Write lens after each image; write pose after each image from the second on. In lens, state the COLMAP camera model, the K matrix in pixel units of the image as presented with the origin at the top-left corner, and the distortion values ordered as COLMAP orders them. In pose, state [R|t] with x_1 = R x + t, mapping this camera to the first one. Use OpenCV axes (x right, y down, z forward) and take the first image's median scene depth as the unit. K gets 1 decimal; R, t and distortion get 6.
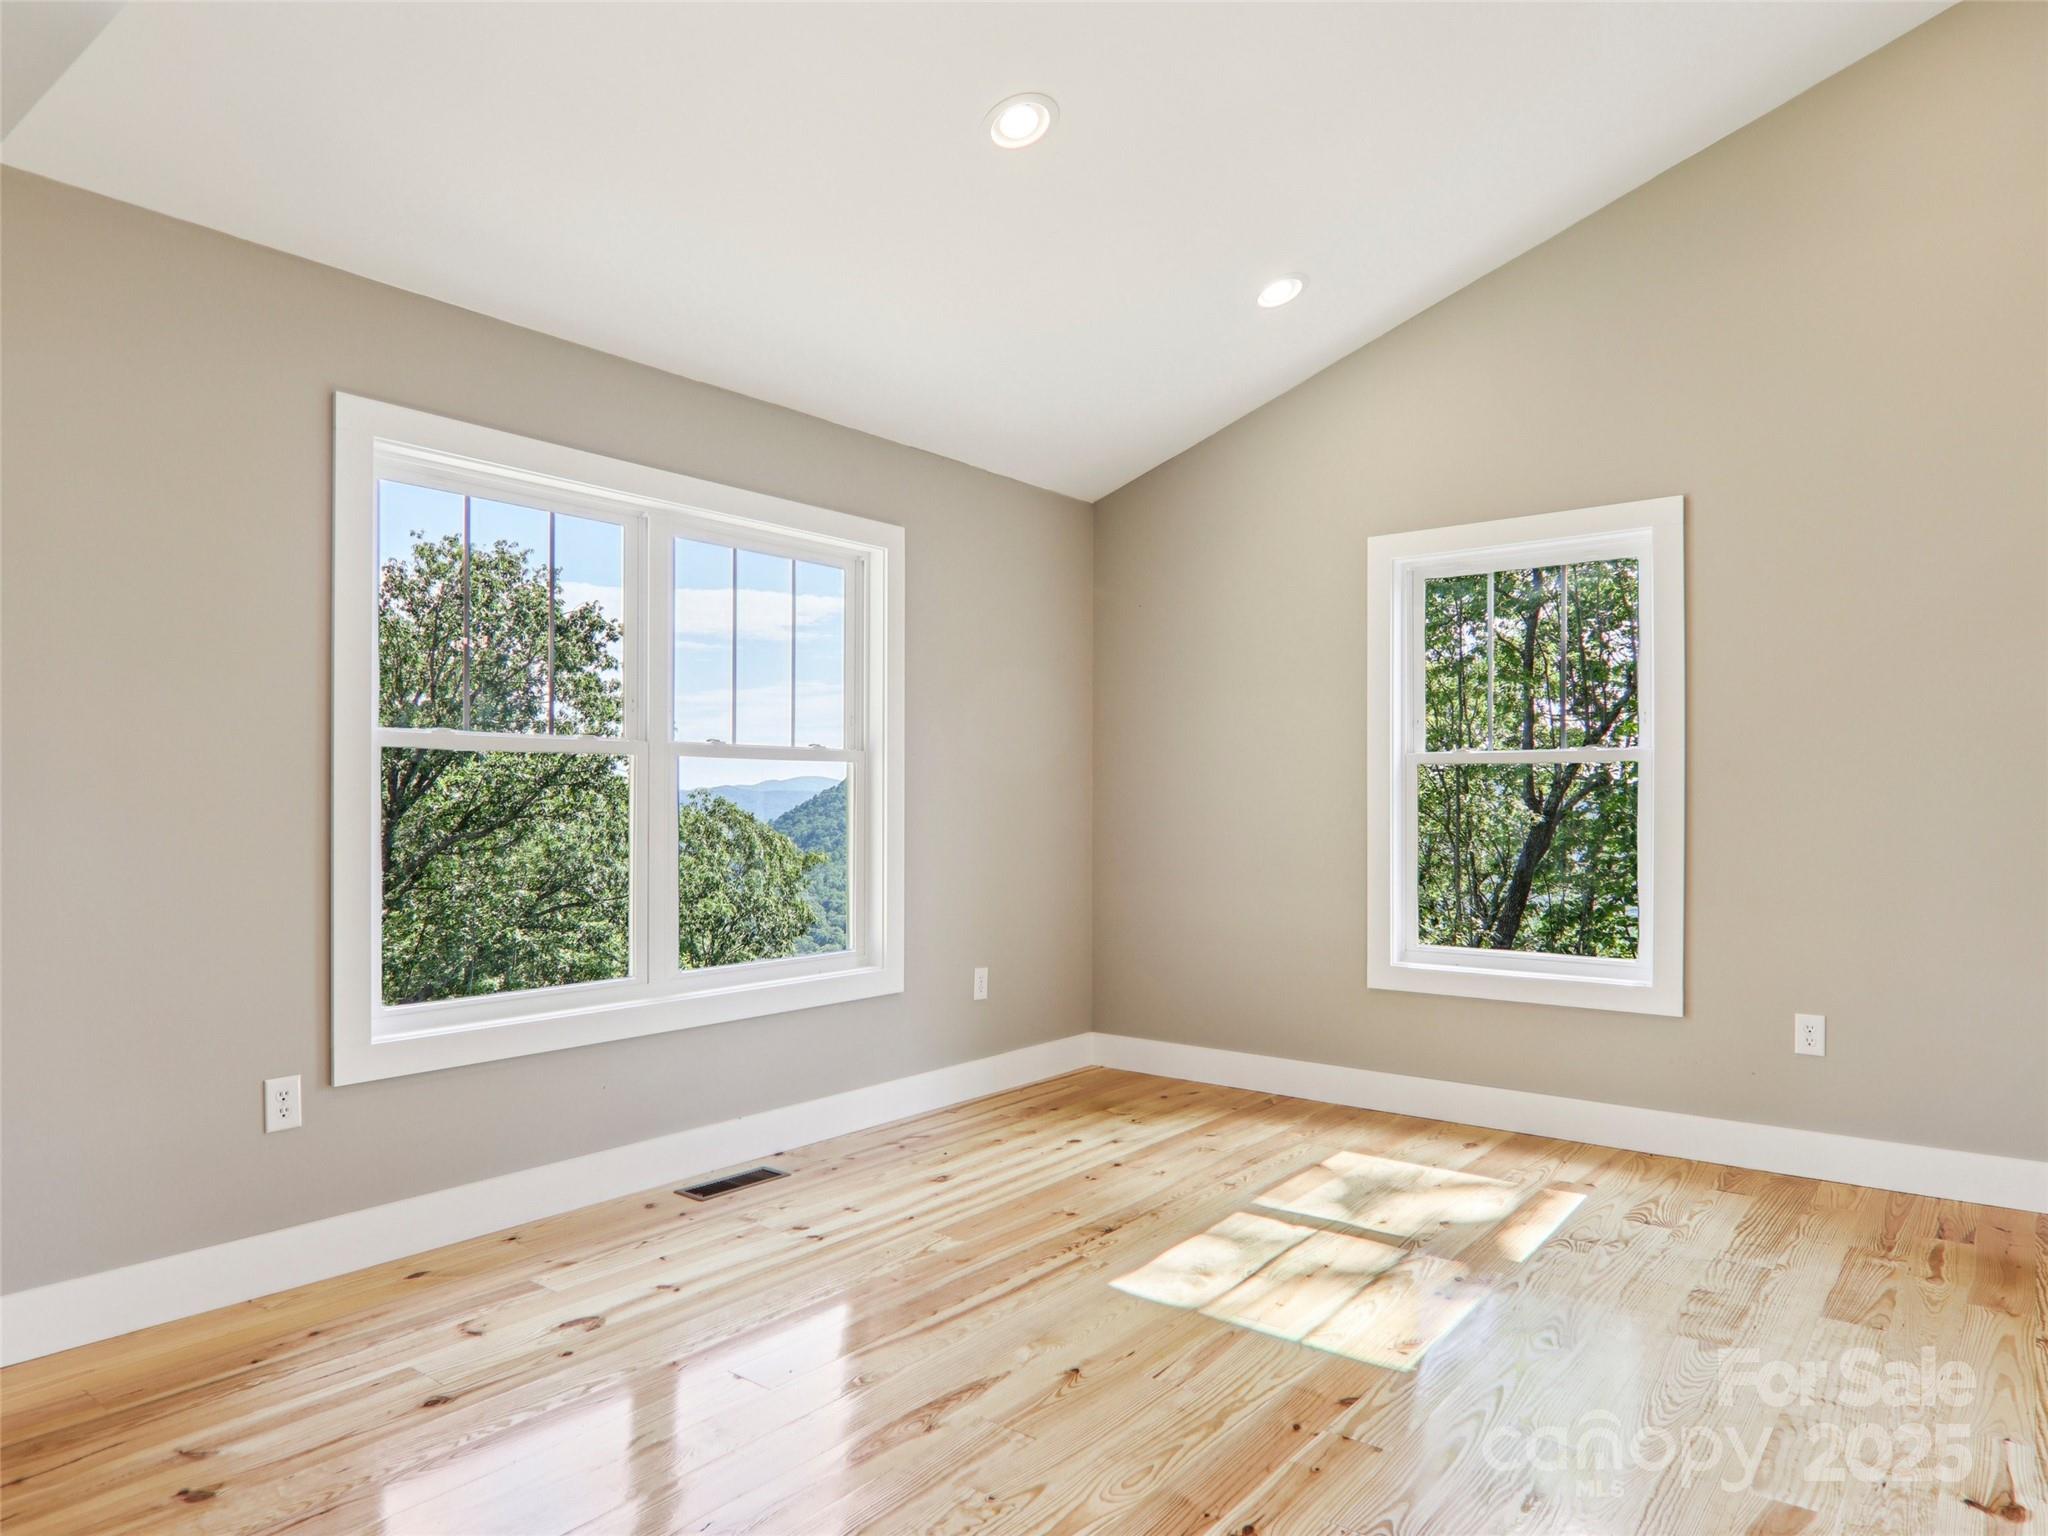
lens RADIAL K [[1293.6, 0, 1072.0], [0, 1293.6, 782.4], [0, 0, 1]] dist [0.019292, -0.010643]
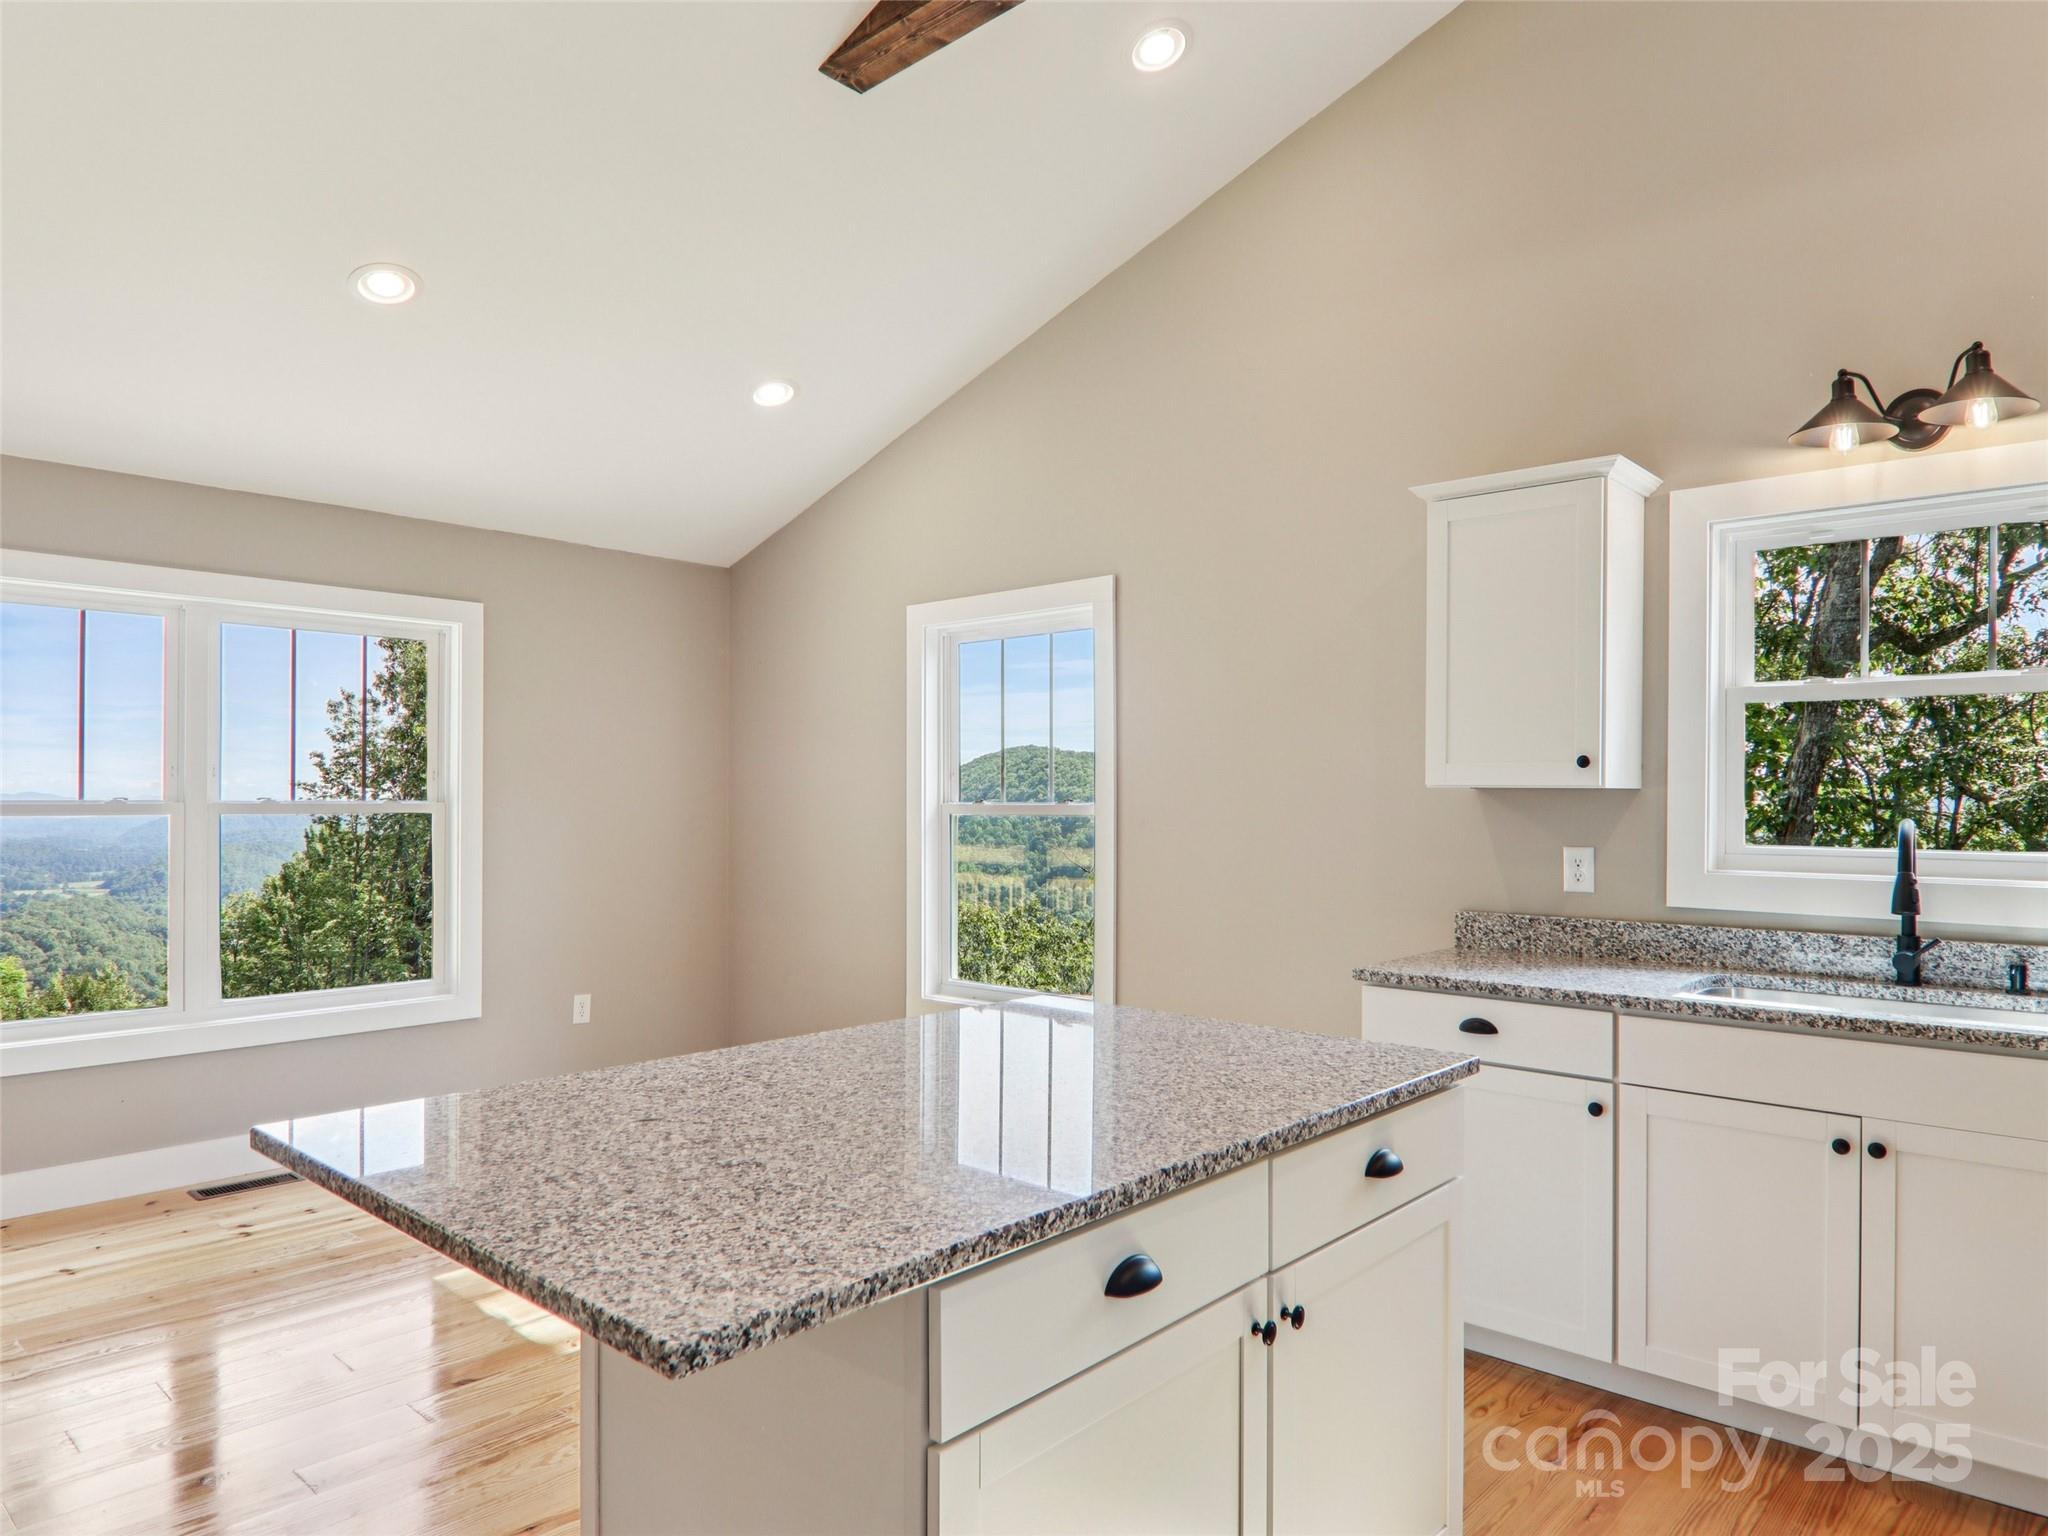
lens RADIAL K [[1293.6, 0, 1053.1], [0, 1293.6, 780.1], [0, 0, 1]] dist [0.019292, -0.010643]
pose [[0.996818, -0.001034, -0.079699, 0.502712], [0.000824, 0.999996, -0.002657, -0.044558], [0.079701, 0.002583, 0.996815, -0.093178]]
